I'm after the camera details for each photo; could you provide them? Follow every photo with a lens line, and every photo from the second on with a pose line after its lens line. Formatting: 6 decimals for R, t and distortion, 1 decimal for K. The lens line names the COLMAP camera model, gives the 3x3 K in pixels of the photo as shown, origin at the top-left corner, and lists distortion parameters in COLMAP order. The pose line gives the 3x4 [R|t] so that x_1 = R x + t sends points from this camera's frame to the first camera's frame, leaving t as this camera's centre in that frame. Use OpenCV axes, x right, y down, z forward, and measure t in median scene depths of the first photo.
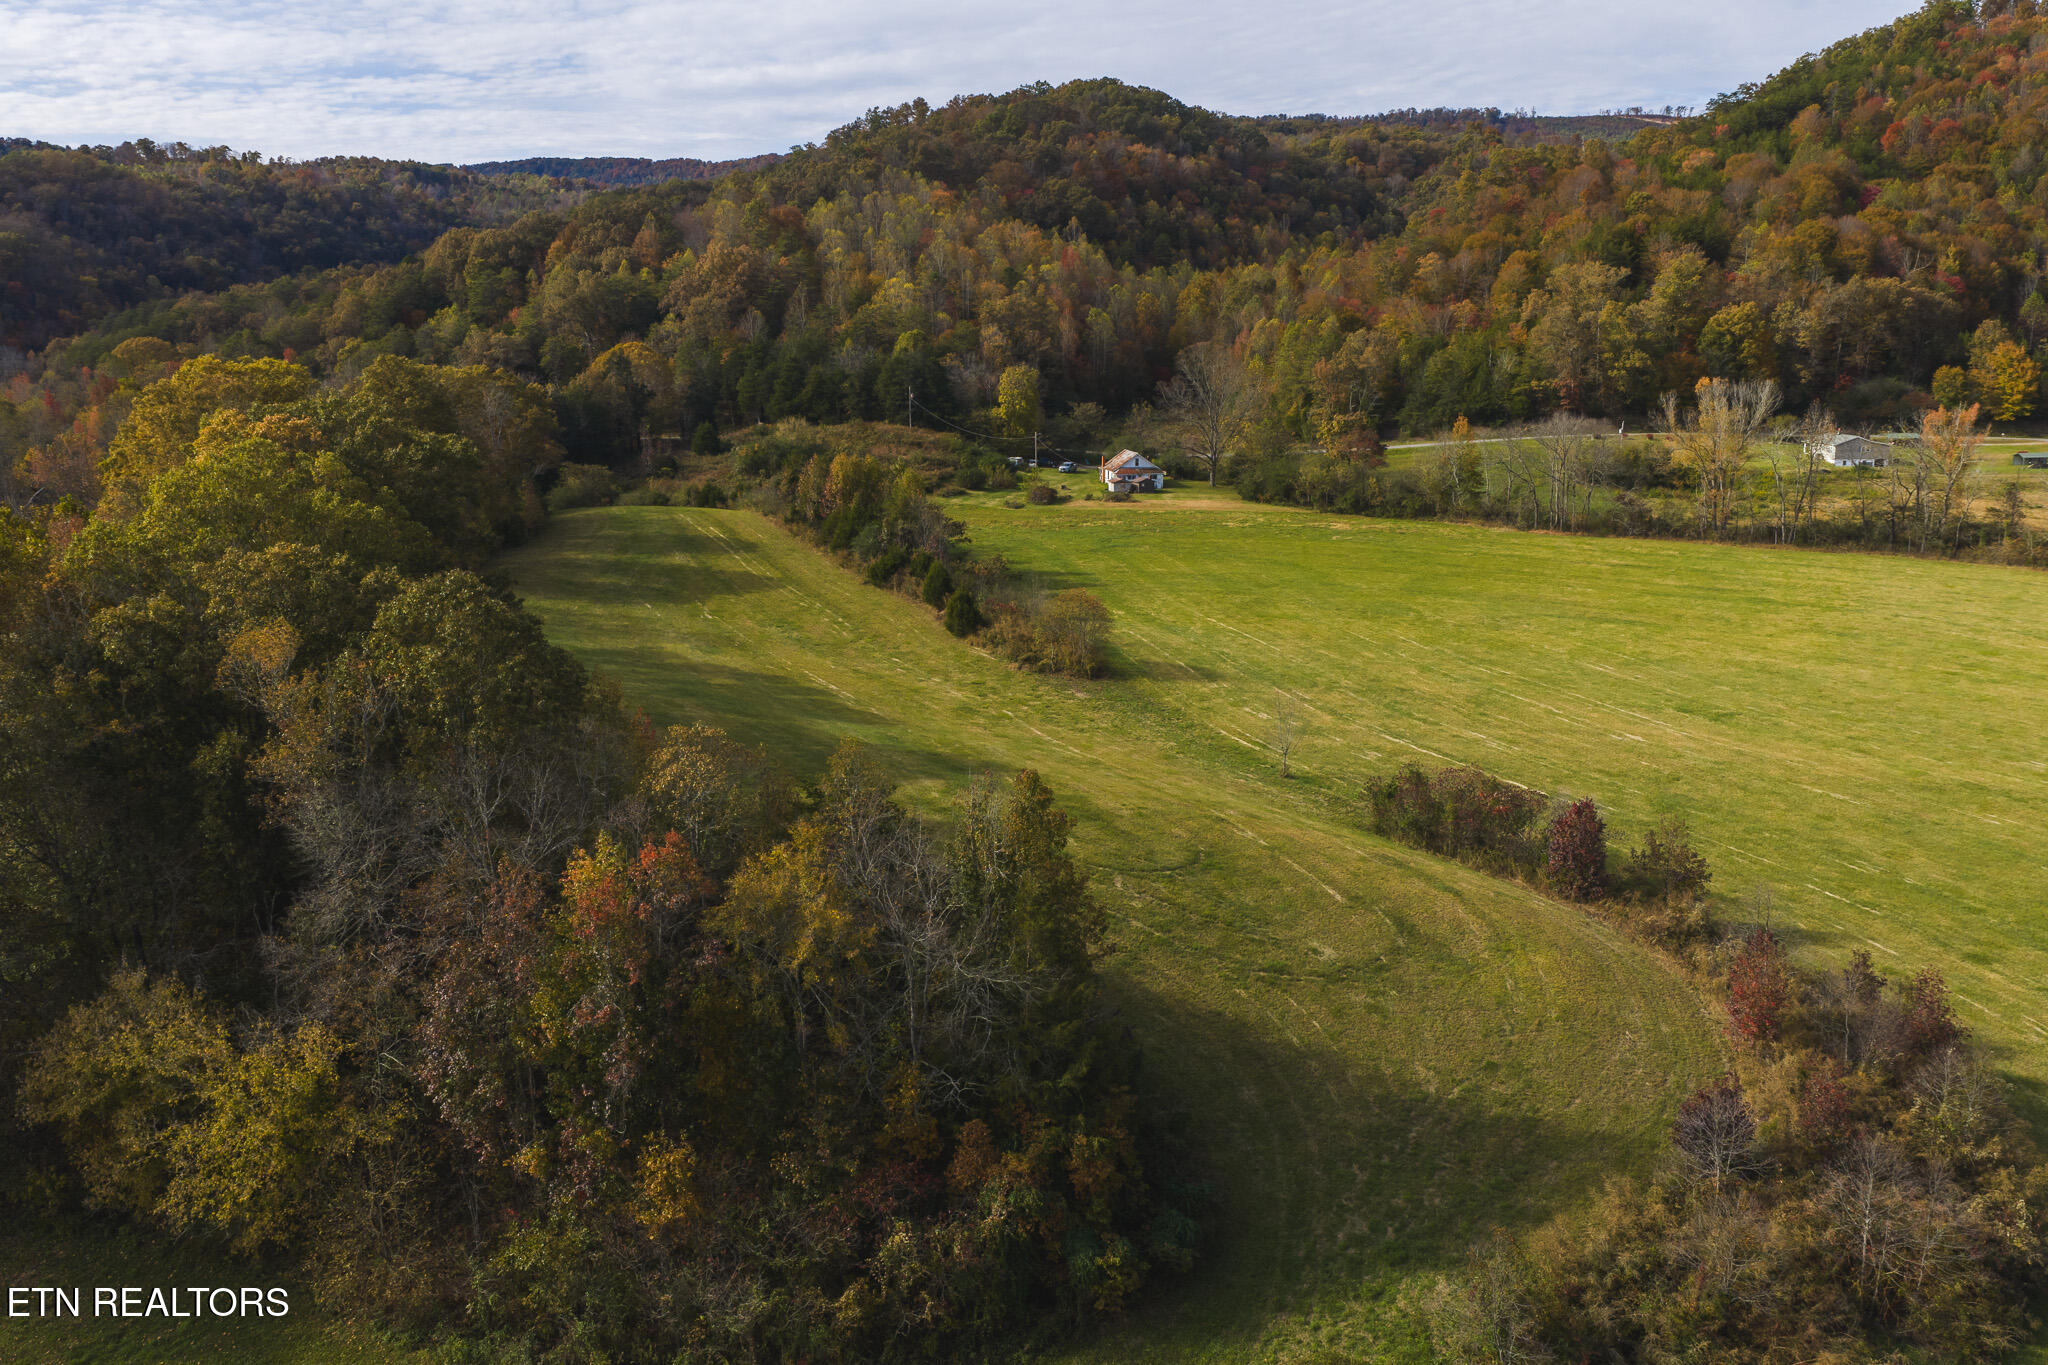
lens RADIAL K [[1690.6, 0, 1023.4], [0, 1690.6, 683.6], [0, 0, 1]] dist [0.012204, -0.015438]
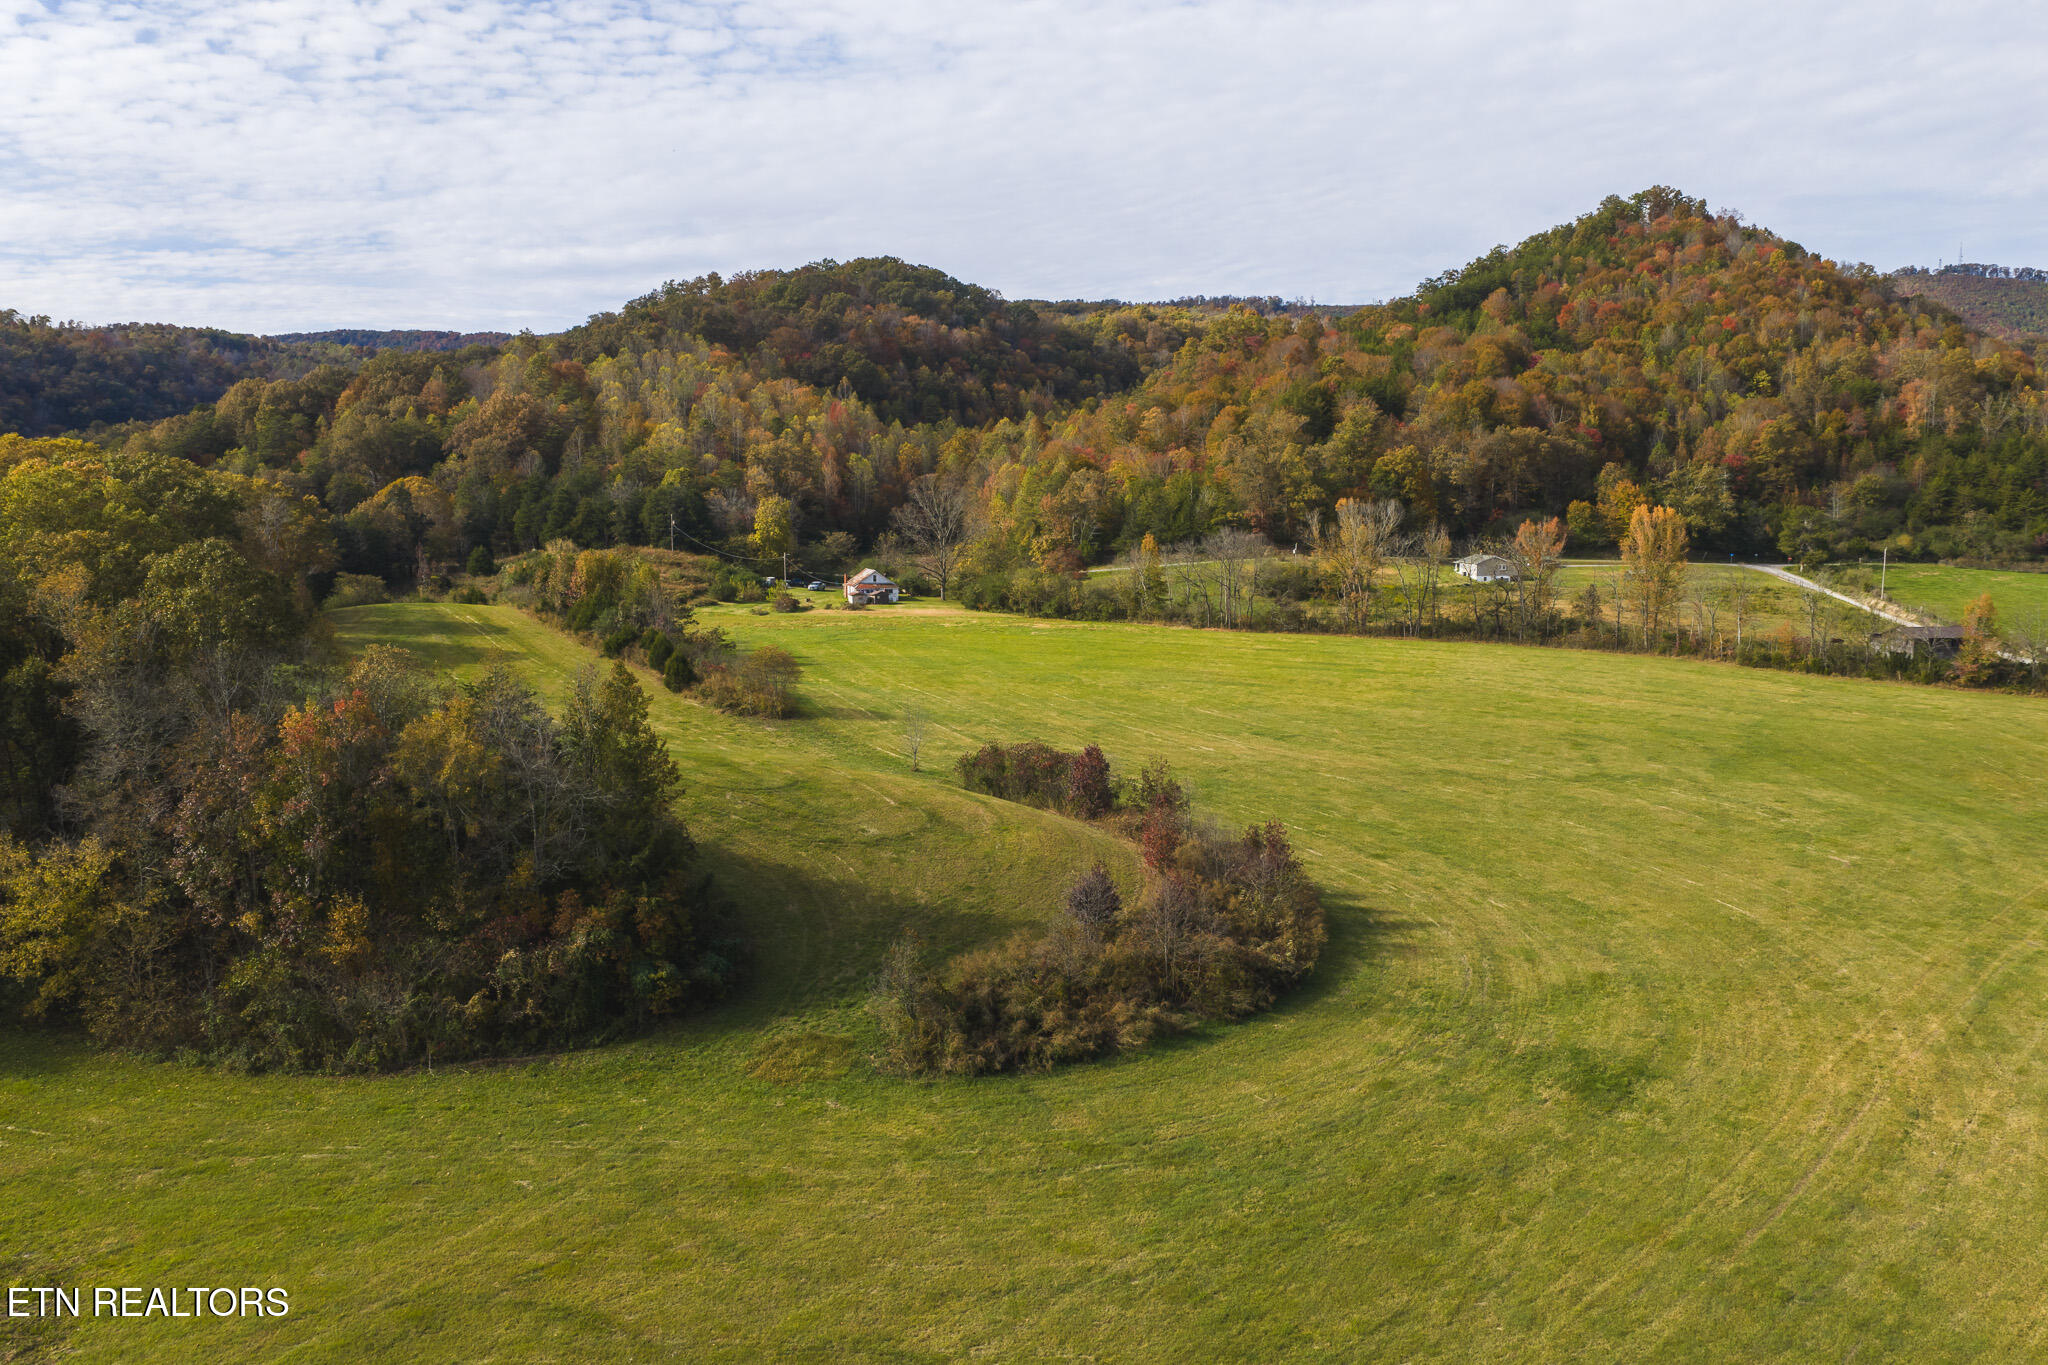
lens RADIAL K [[1690.6, 0, 1025.4], [0, 1690.6, 688.1], [0, 0, 1]] dist [0.012204, -0.015438]
pose [[0.994144, -0.008677, 0.107711, 0.047584], [0.019223, 0.995074, -0.097256, 0.054486], [-0.106336, 0.098757, 0.989414, -0.115983]]
